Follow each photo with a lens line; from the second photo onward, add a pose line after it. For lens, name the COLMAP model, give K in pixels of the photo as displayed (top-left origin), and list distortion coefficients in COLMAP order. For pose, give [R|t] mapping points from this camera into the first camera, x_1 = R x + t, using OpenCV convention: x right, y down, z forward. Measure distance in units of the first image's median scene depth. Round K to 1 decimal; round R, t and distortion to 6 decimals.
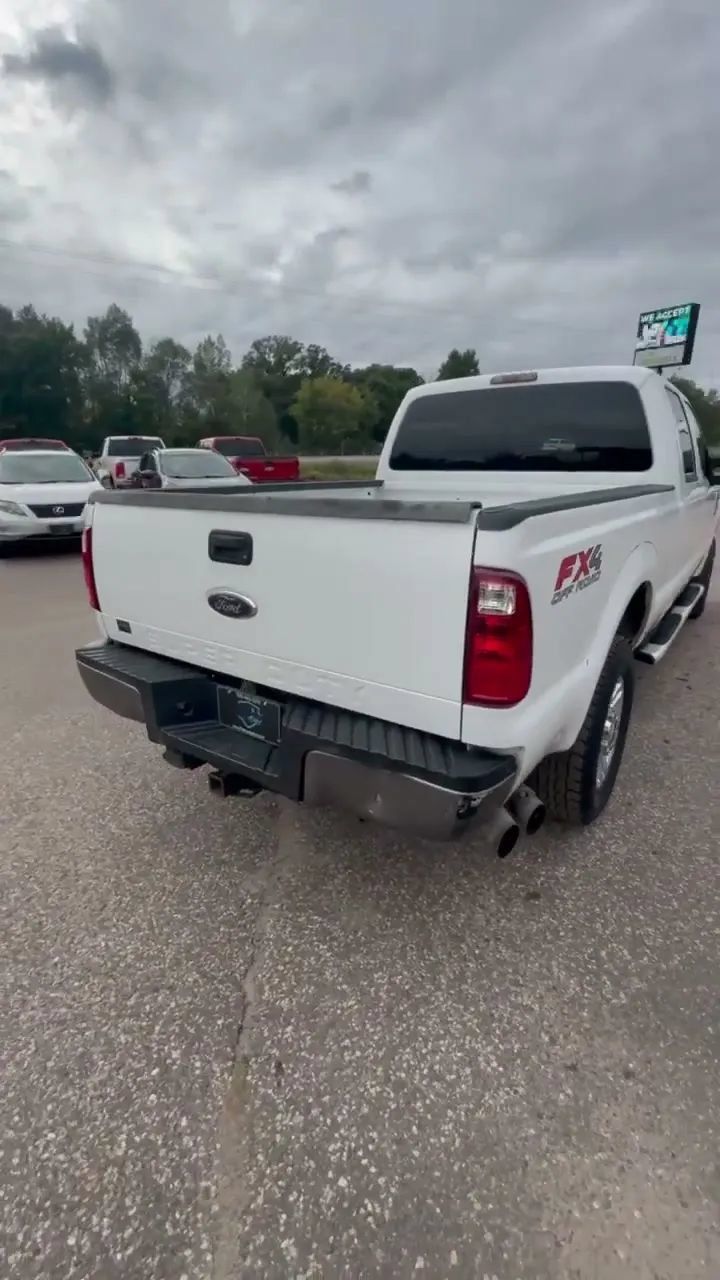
lens RADIAL K [[557.7, 0, 361.7], [0, 557.7, 649.0], [0, 0, 1]] dist [-0.001248, 0.000465]
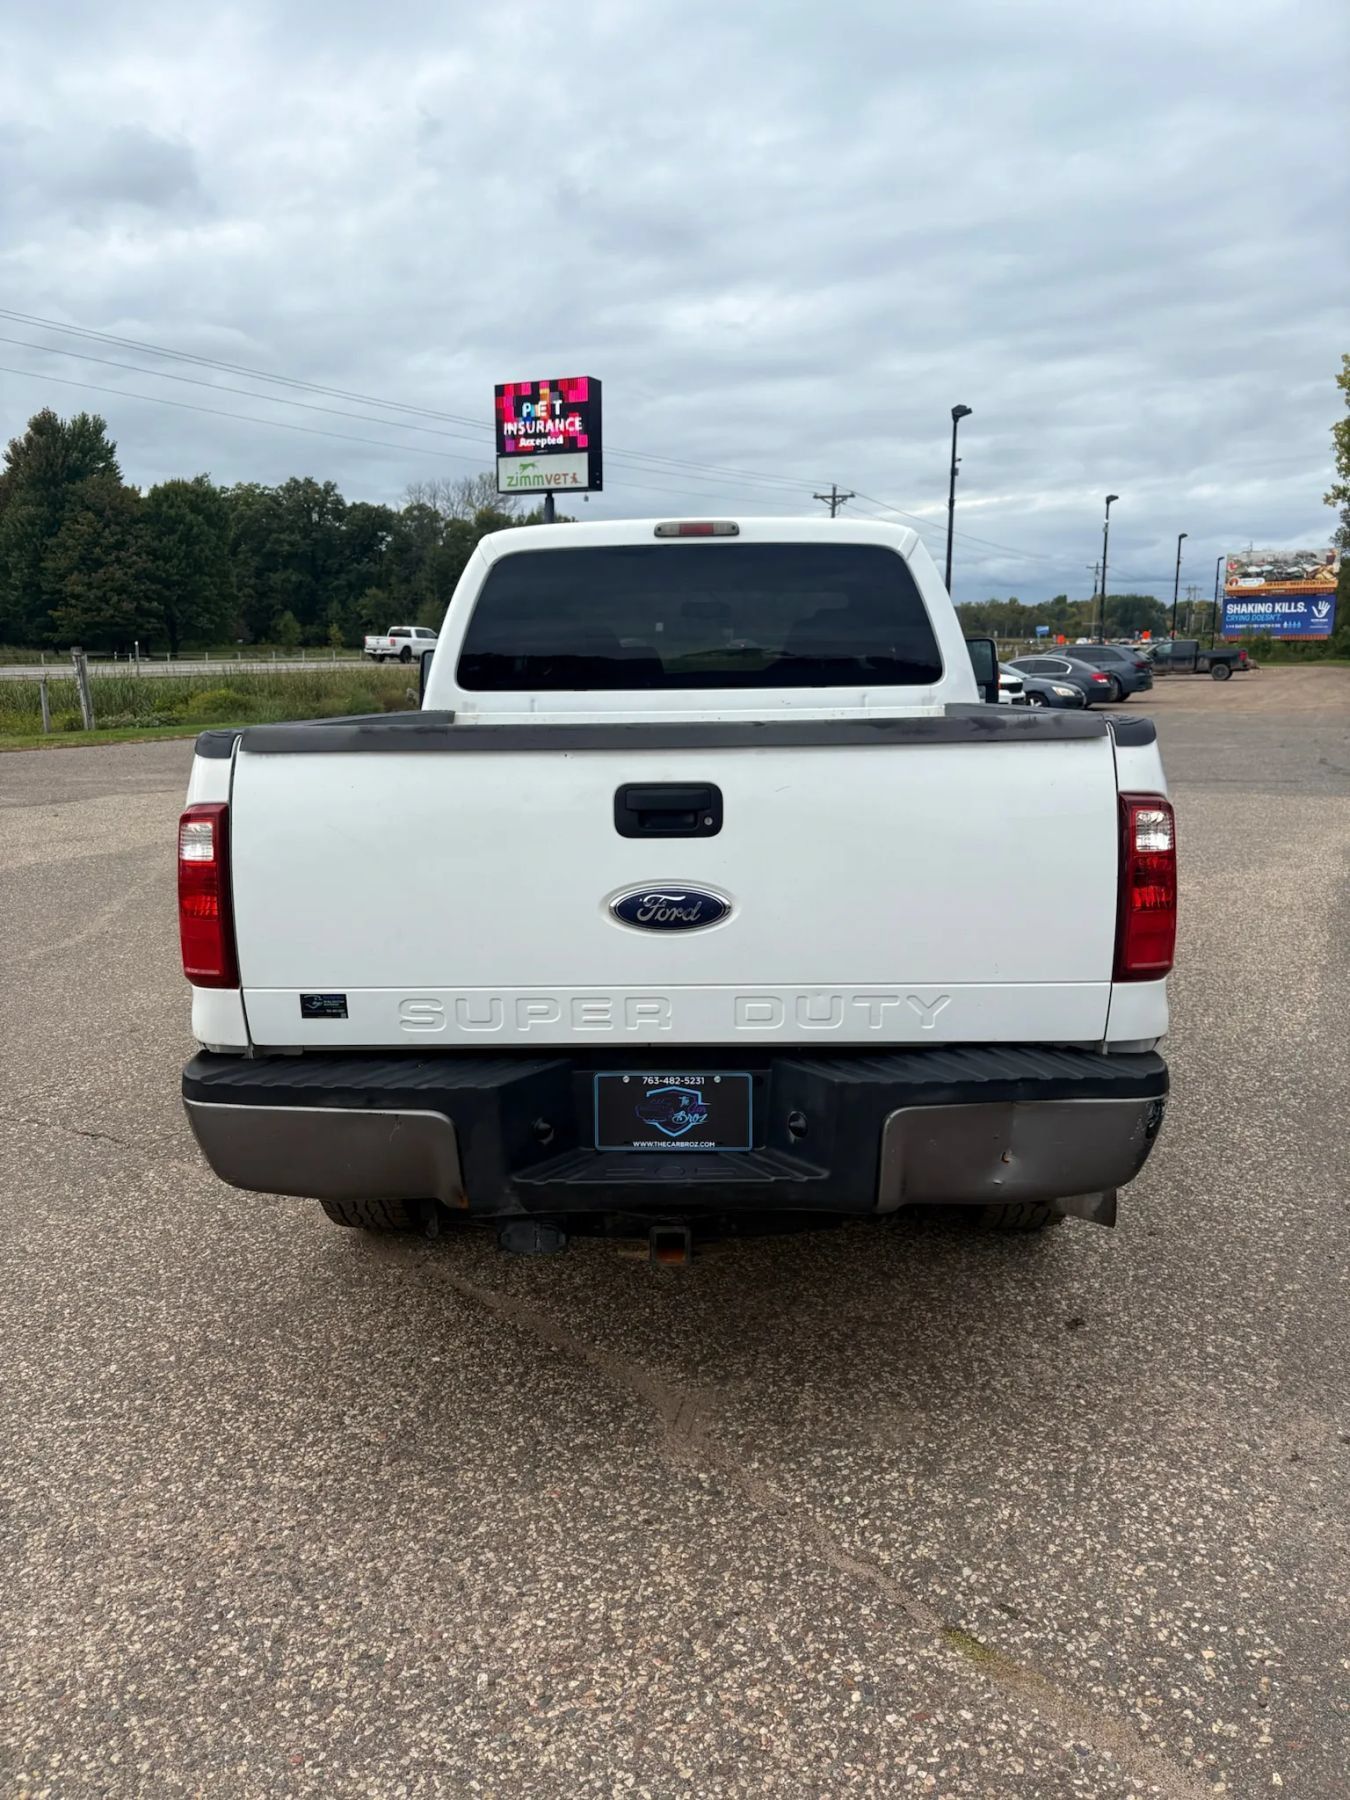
lens RADIAL K [[1362.9, 0, 683.0], [0, 1362.9, 936.1], [0, 0, 1]] dist [0.029001, -0.030448]
pose [[0.837384, -0.109318, 0.535573, -0.898625], [0.182810, 0.979387, -0.085921, 0.065538], [-0.515140, 0.169857, 0.840107, -0.164625]]
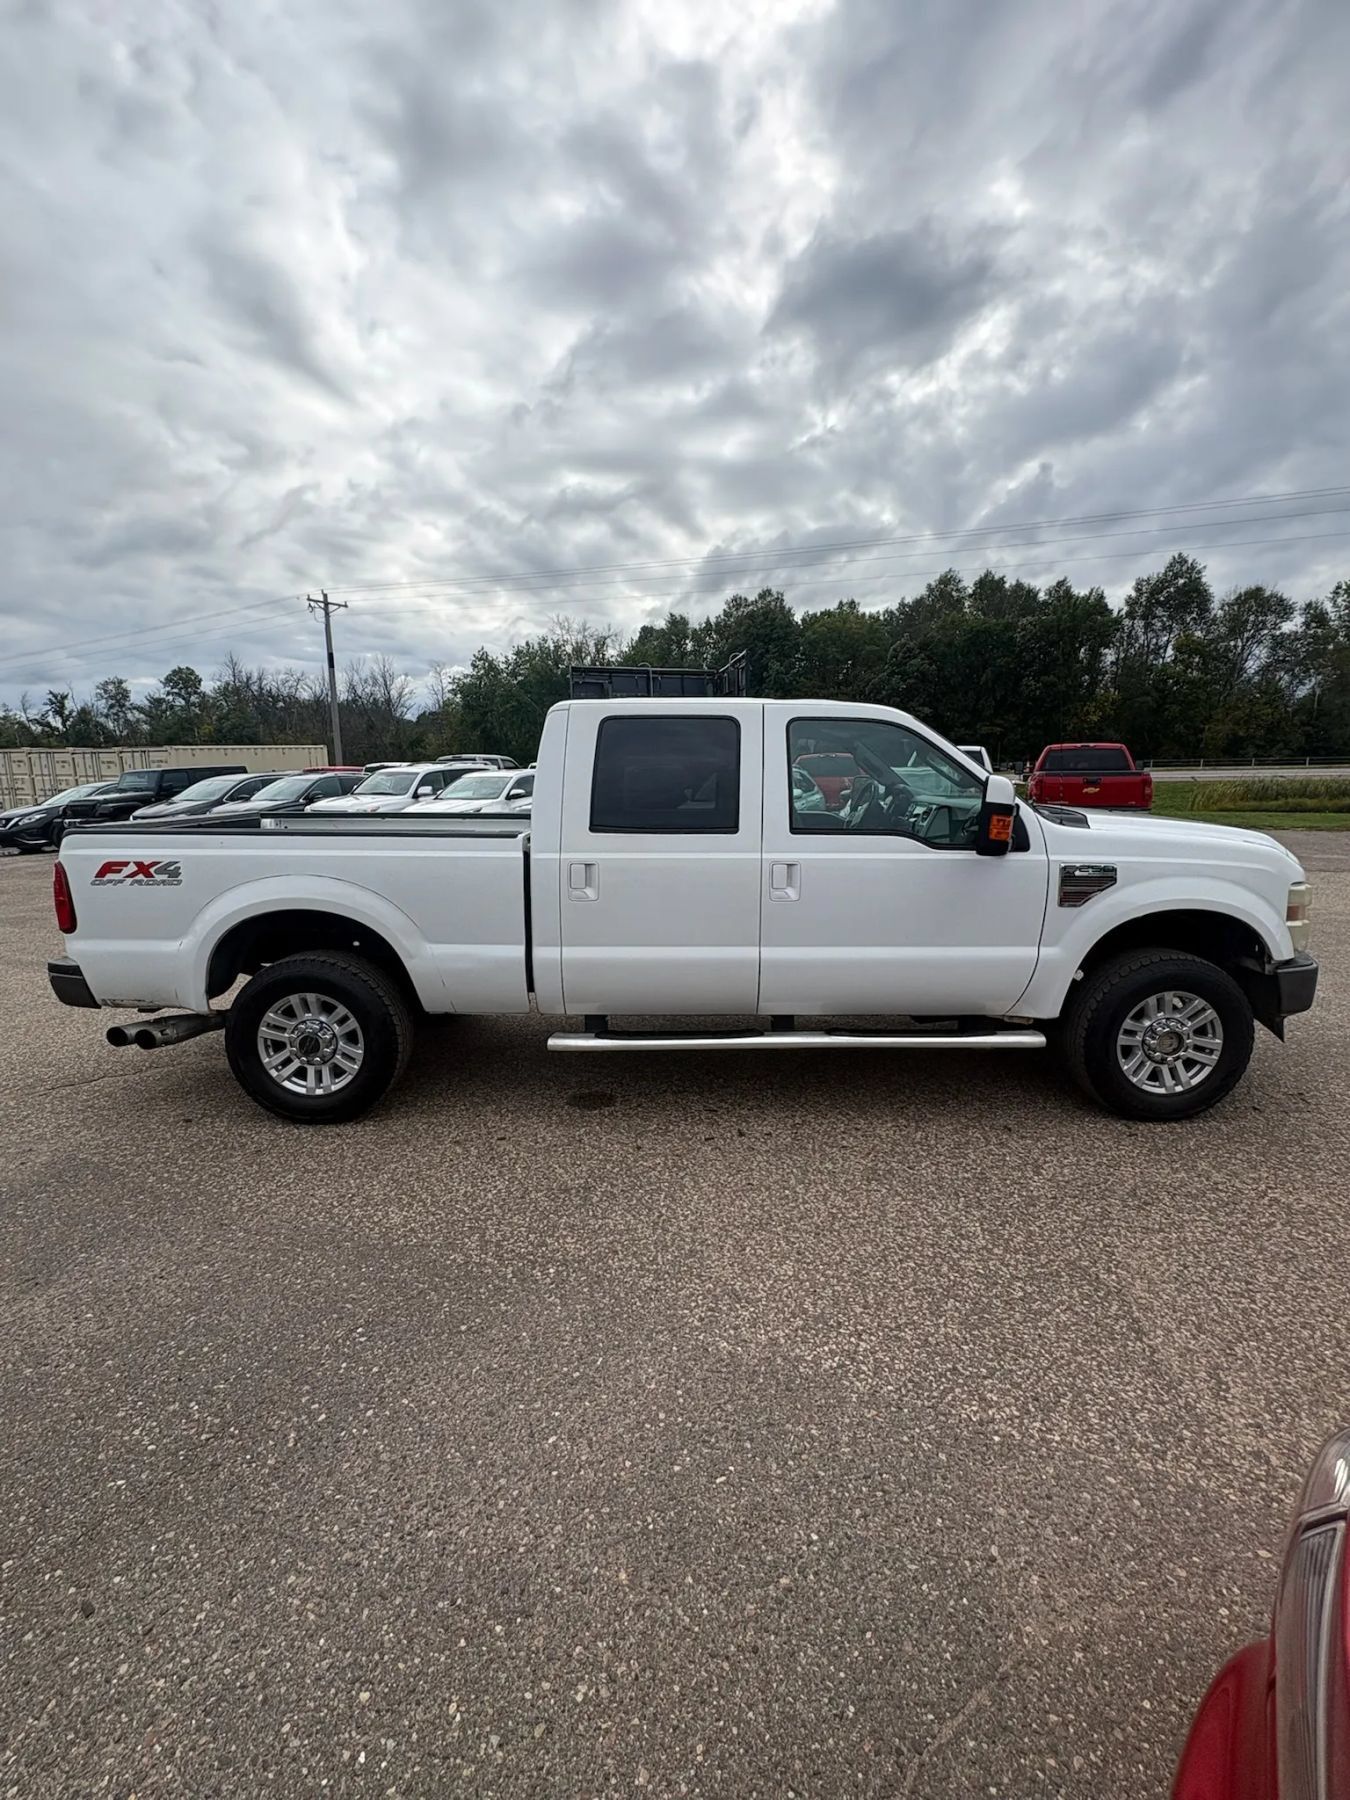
lens RADIAL K [[801.7, 0, 677.3], [0, 801.7, 910.1], [0, 0, 1]] dist [-0.002717, 0.000421]
pose [[0.570579, 0.141179, -0.809017, 2.564733], [-0.260810, 0.965266, -0.015497, -0.329917], [0.778728, 0.219842, 0.587581, 0.712507]]
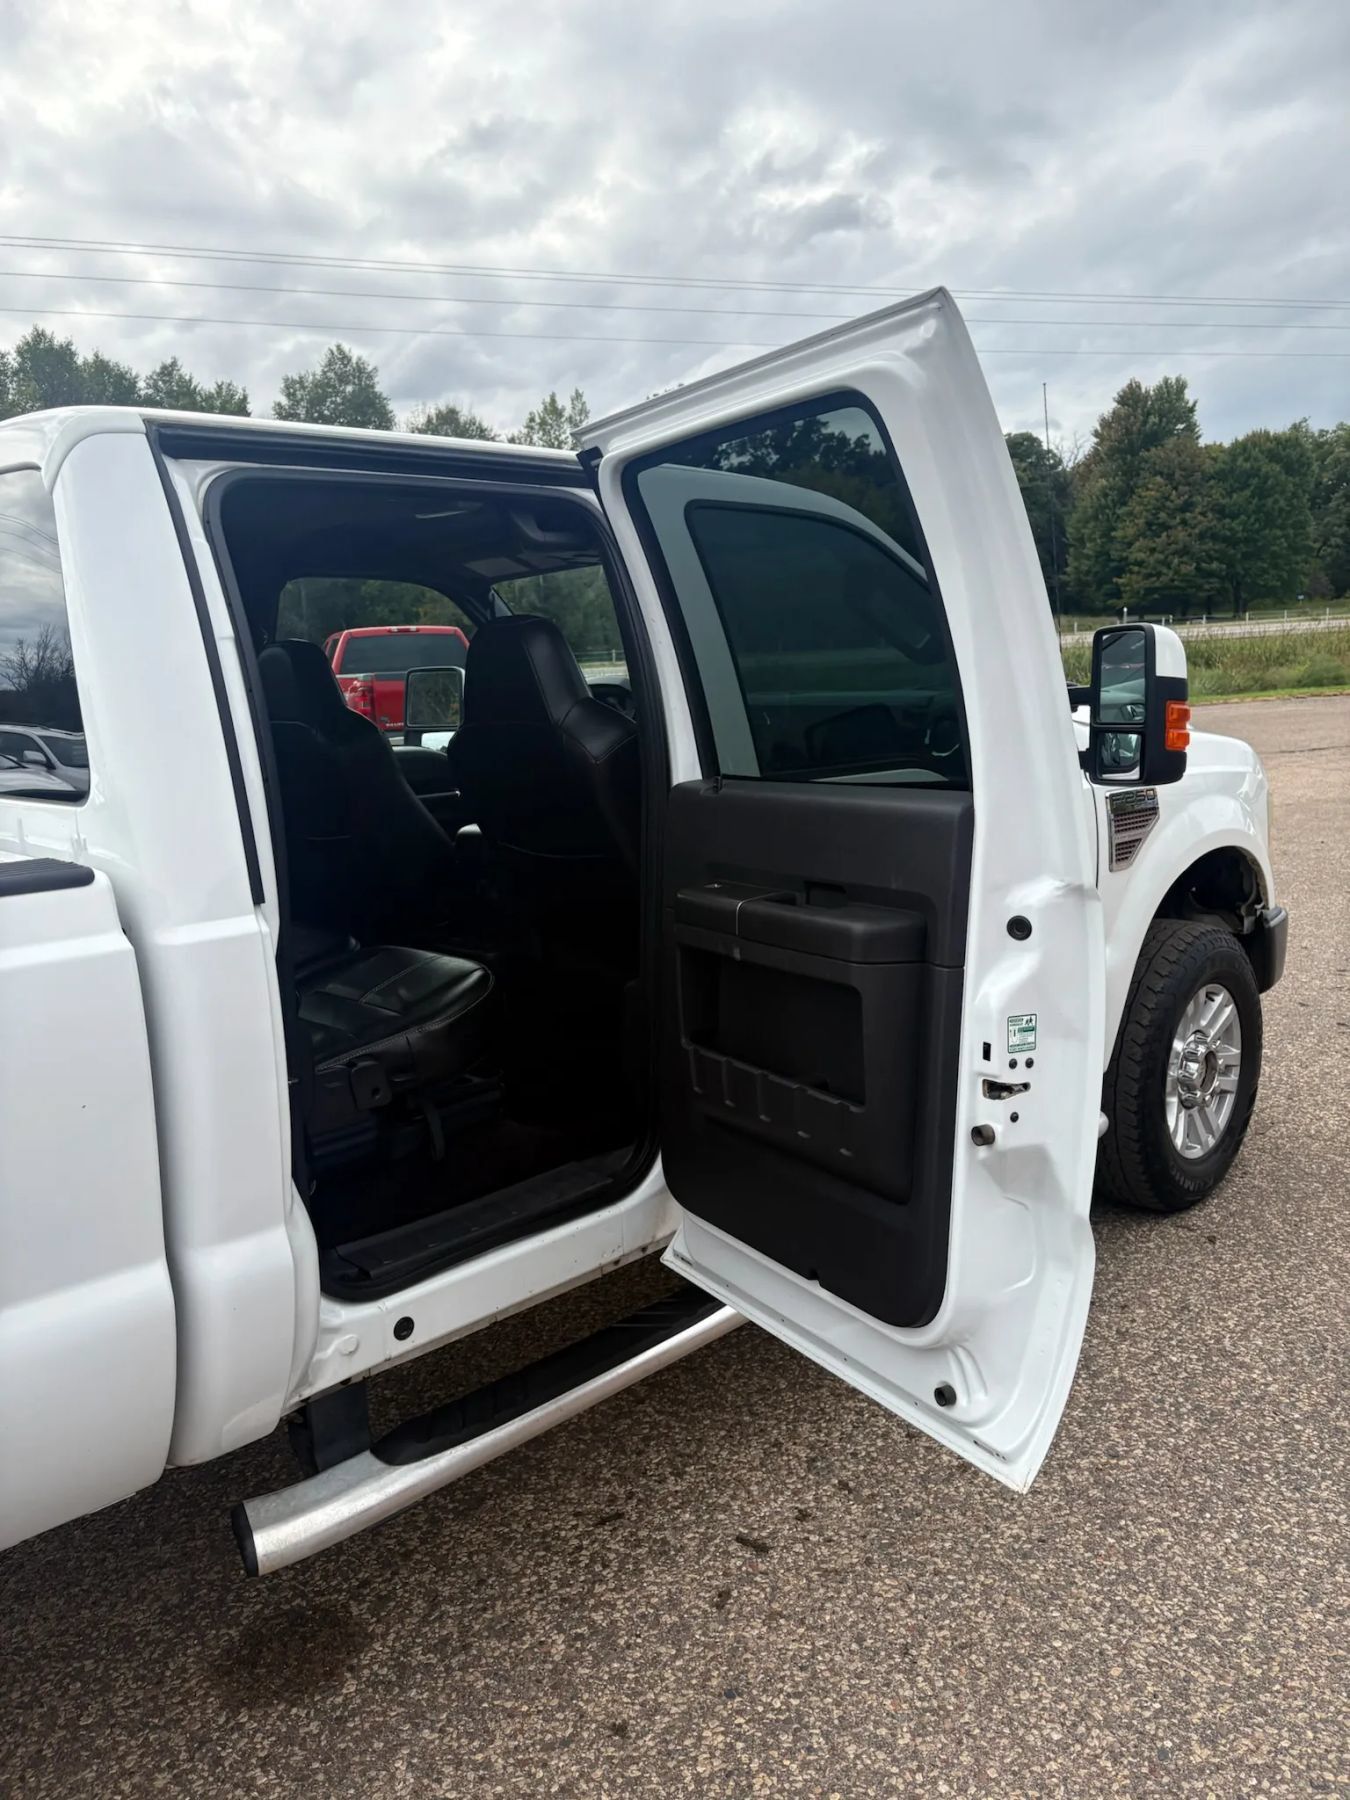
lens RADIAL K [[1364.1, 0, 677.2], [0, 1364.1, 906.7], [0, 0, 1]] dist [0.025090, 0.013527]
pose [[0.982207, -0.004424, -0.187751, 1.361461], [-0.022711, 0.989588, -0.142128, -0.297461], [0.186425, 0.143863, 0.971879, 0.706047]]
